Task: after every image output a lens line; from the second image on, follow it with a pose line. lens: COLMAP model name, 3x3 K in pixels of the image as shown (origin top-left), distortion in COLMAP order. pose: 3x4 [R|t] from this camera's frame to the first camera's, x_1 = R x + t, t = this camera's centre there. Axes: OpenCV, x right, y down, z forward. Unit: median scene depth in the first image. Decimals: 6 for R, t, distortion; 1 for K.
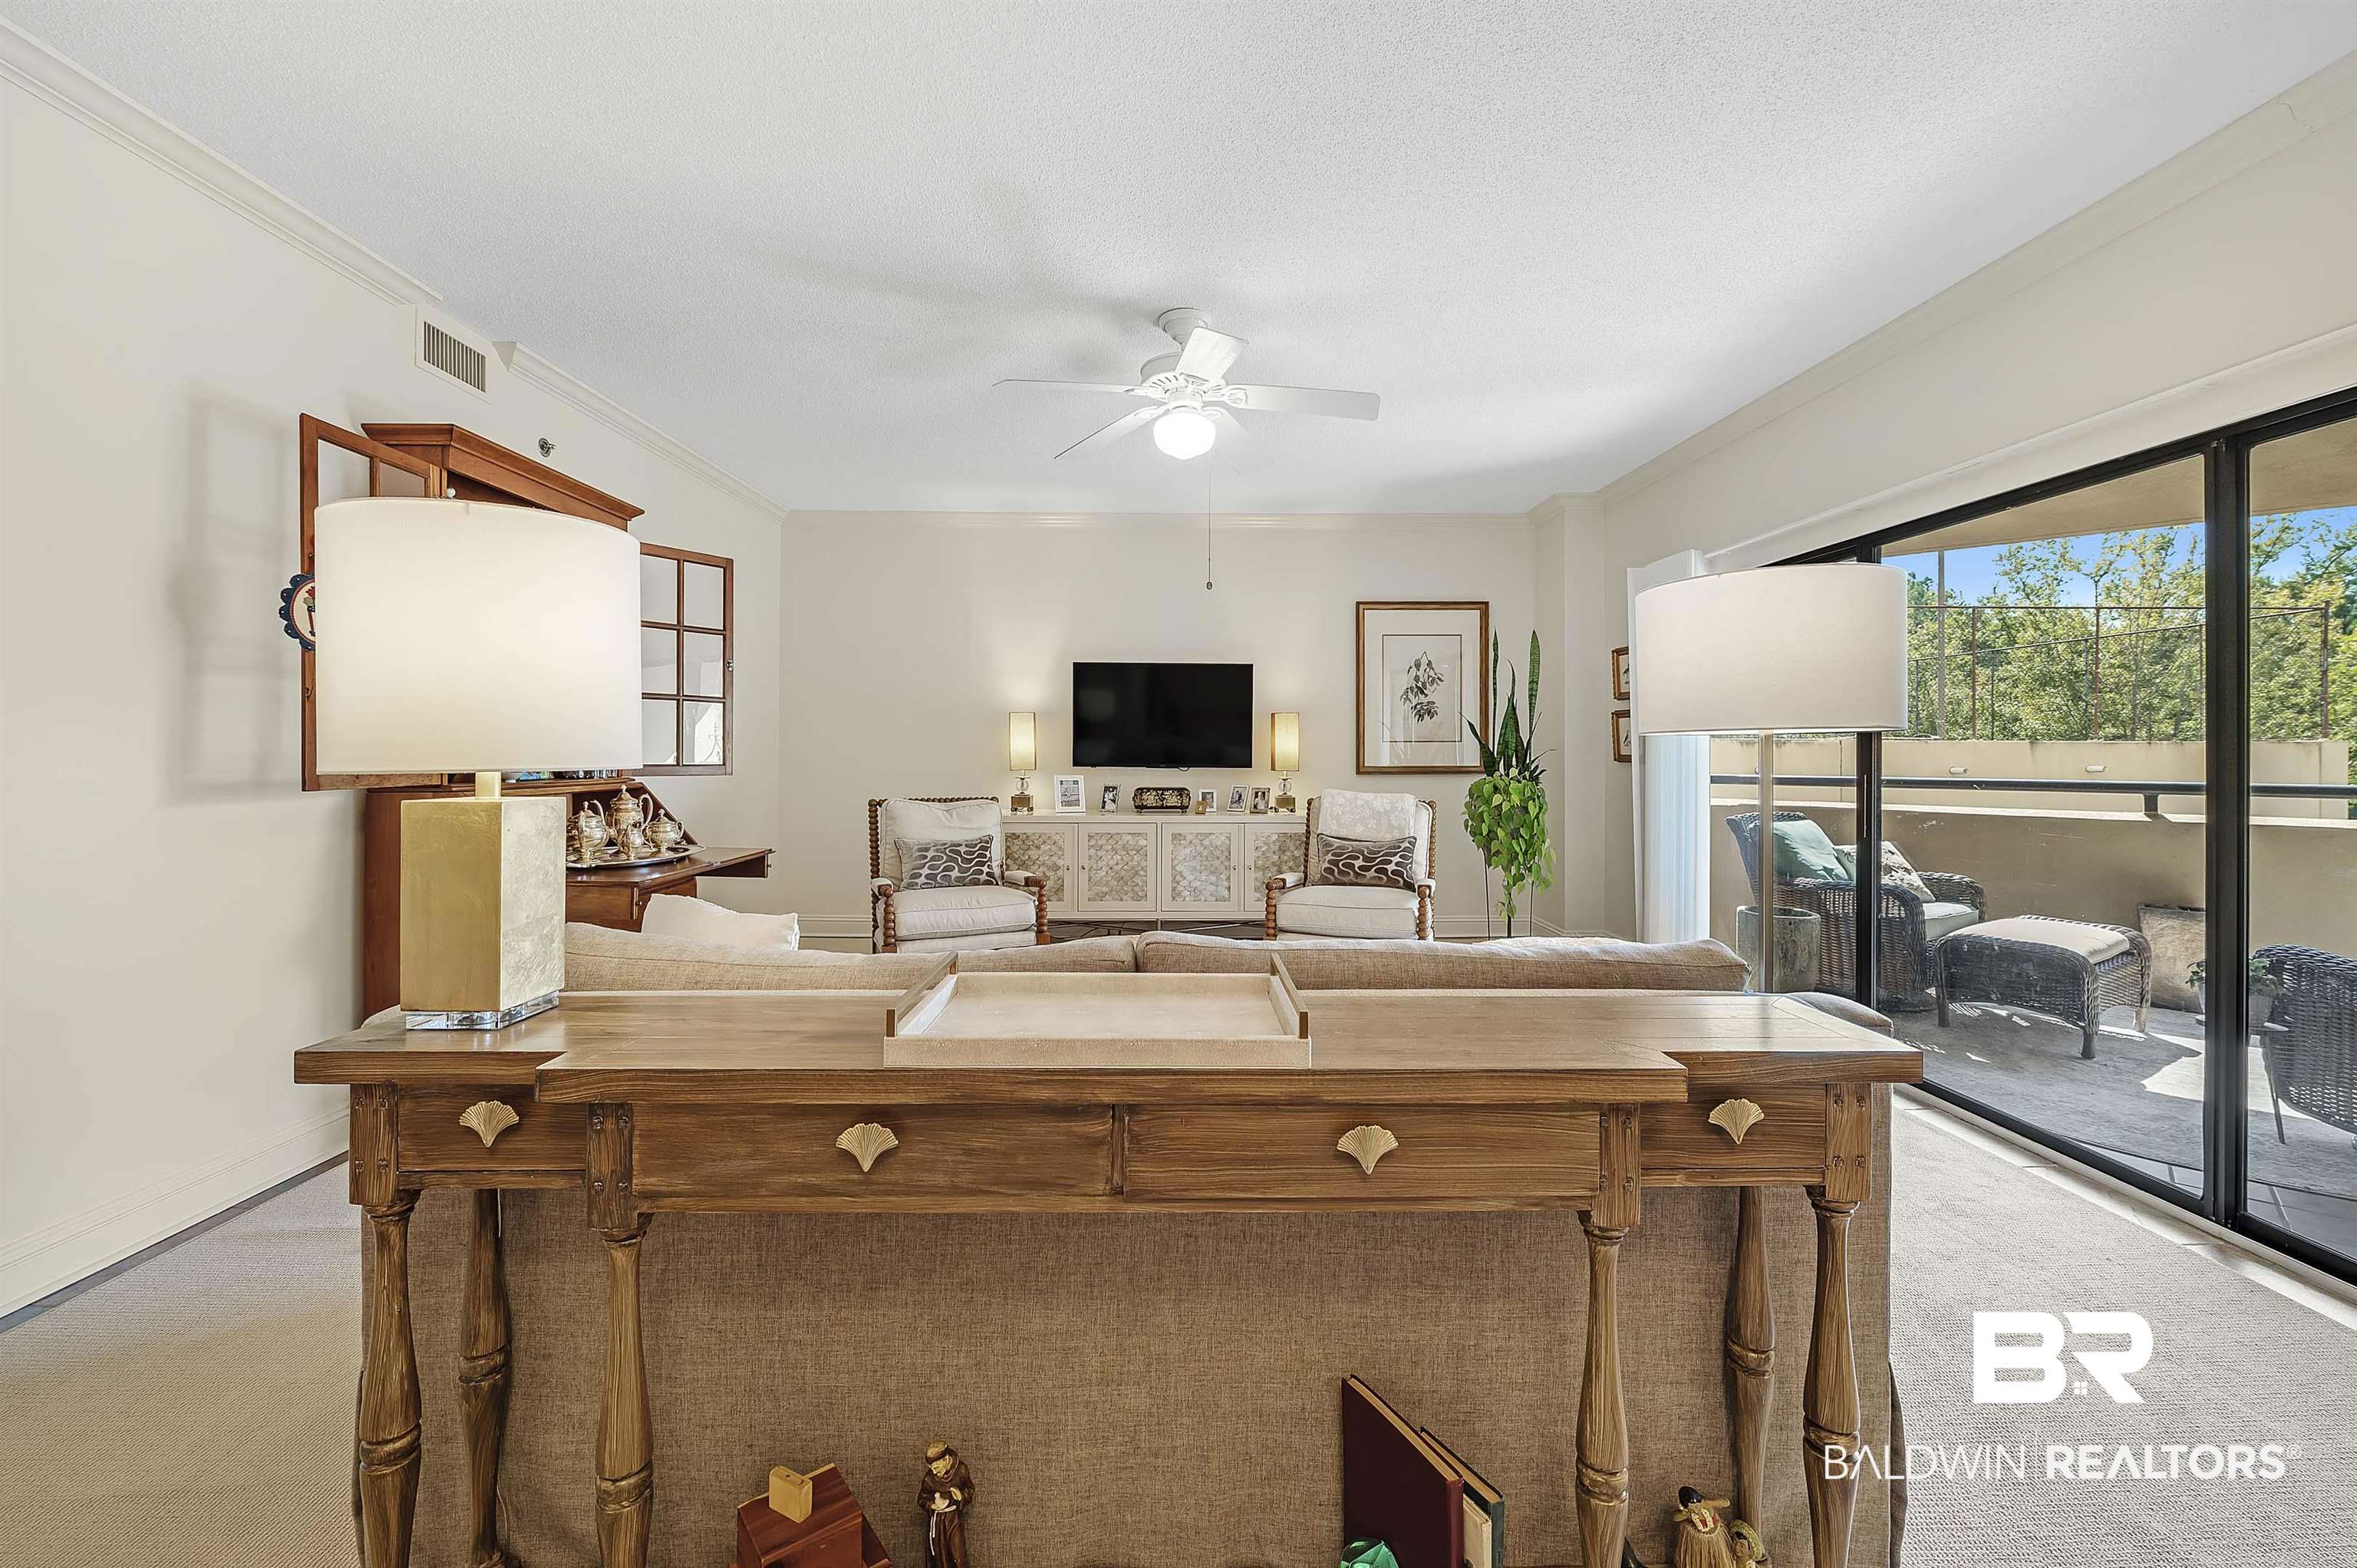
lens RADIAL K [[946.8, 0, 1176.7], [0, 946.8, 749.8], [0, 0, 1]] dist [-0.007642, -0.000055]
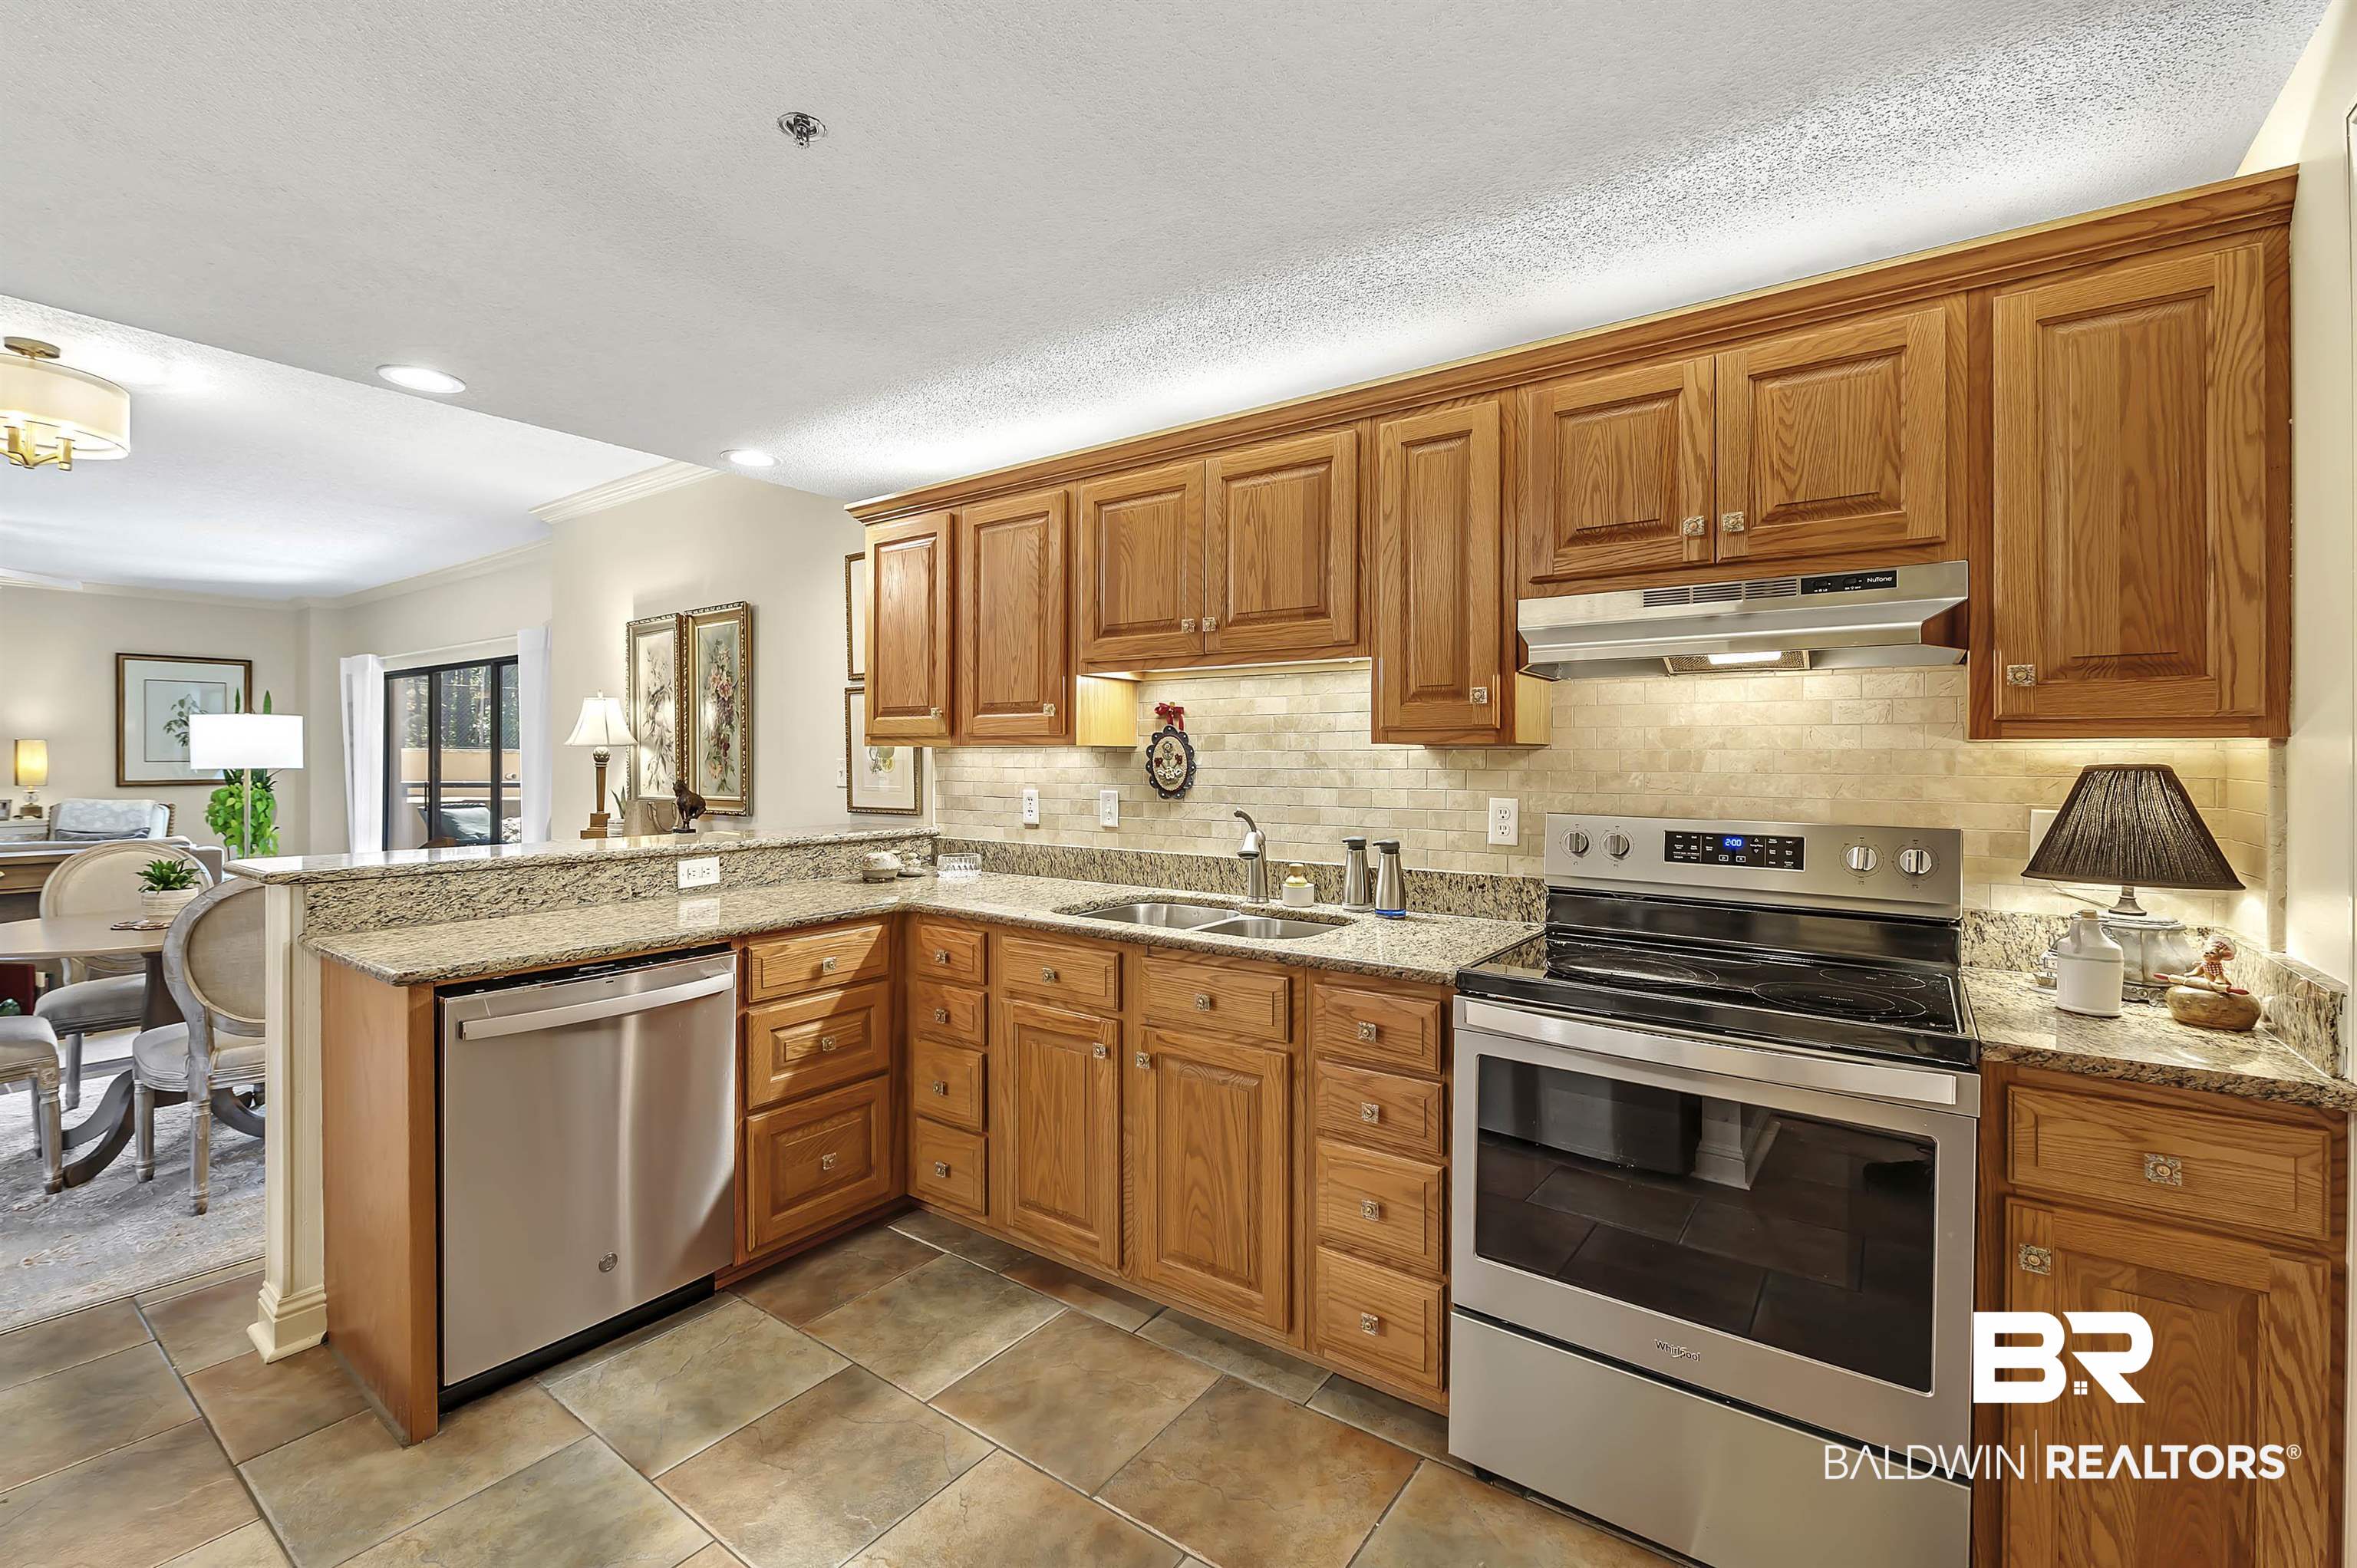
lens RADIAL K [[1011.3, 0, 1175.7], [0, 1011.3, 758.1], [0, 0, 1]] dist [-0.004366, -0.000364]
pose [[0.602722, 0.000105, 0.797951, -0.039502], [-0.002982, 0.999993, 0.002121, -0.025319], [-0.797946, -0.003658, 0.602718, -1.190588]]
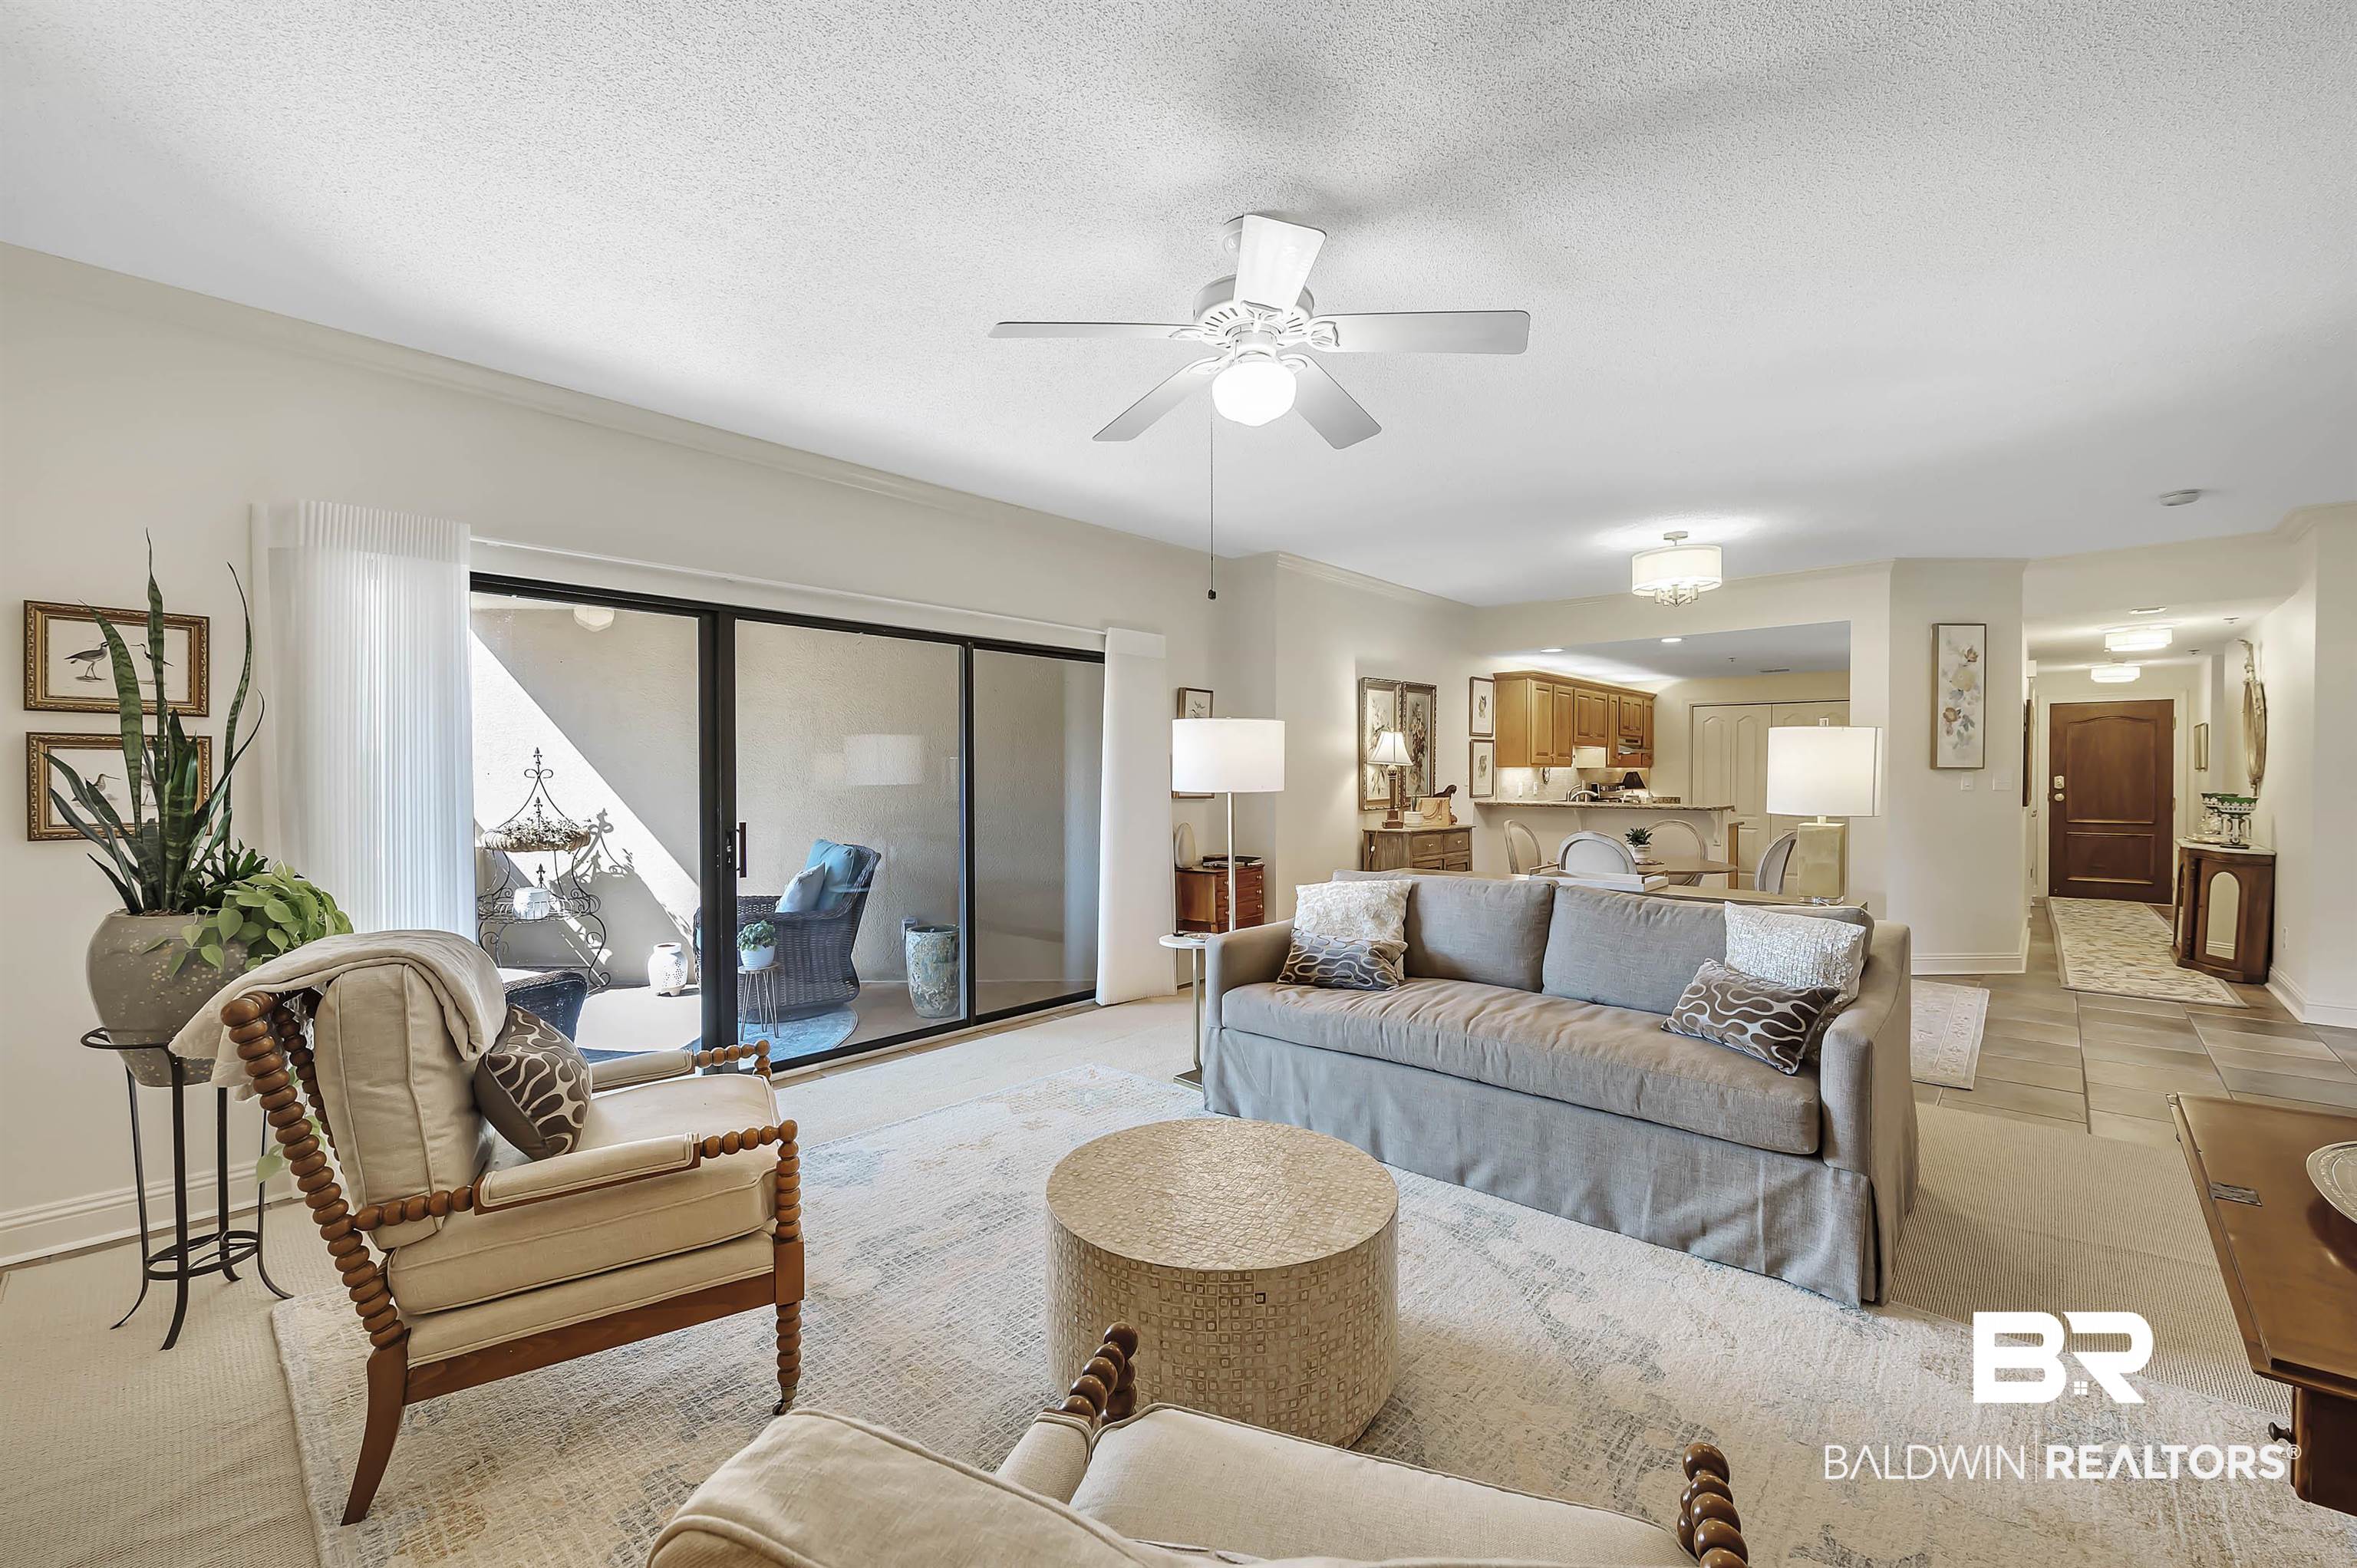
lens RADIAL K [[953.8, 0, 1178.5], [0, 953.8, 784.0], [0, 0, 1]] dist [-0.024918, -0.000099]
pose [[-0.726452, -0.010992, 0.687130, -0.305701], [-0.001326, 0.999893, 0.014593, -0.025499], [-0.687216, 0.009690, -0.726388, 1.047968]]
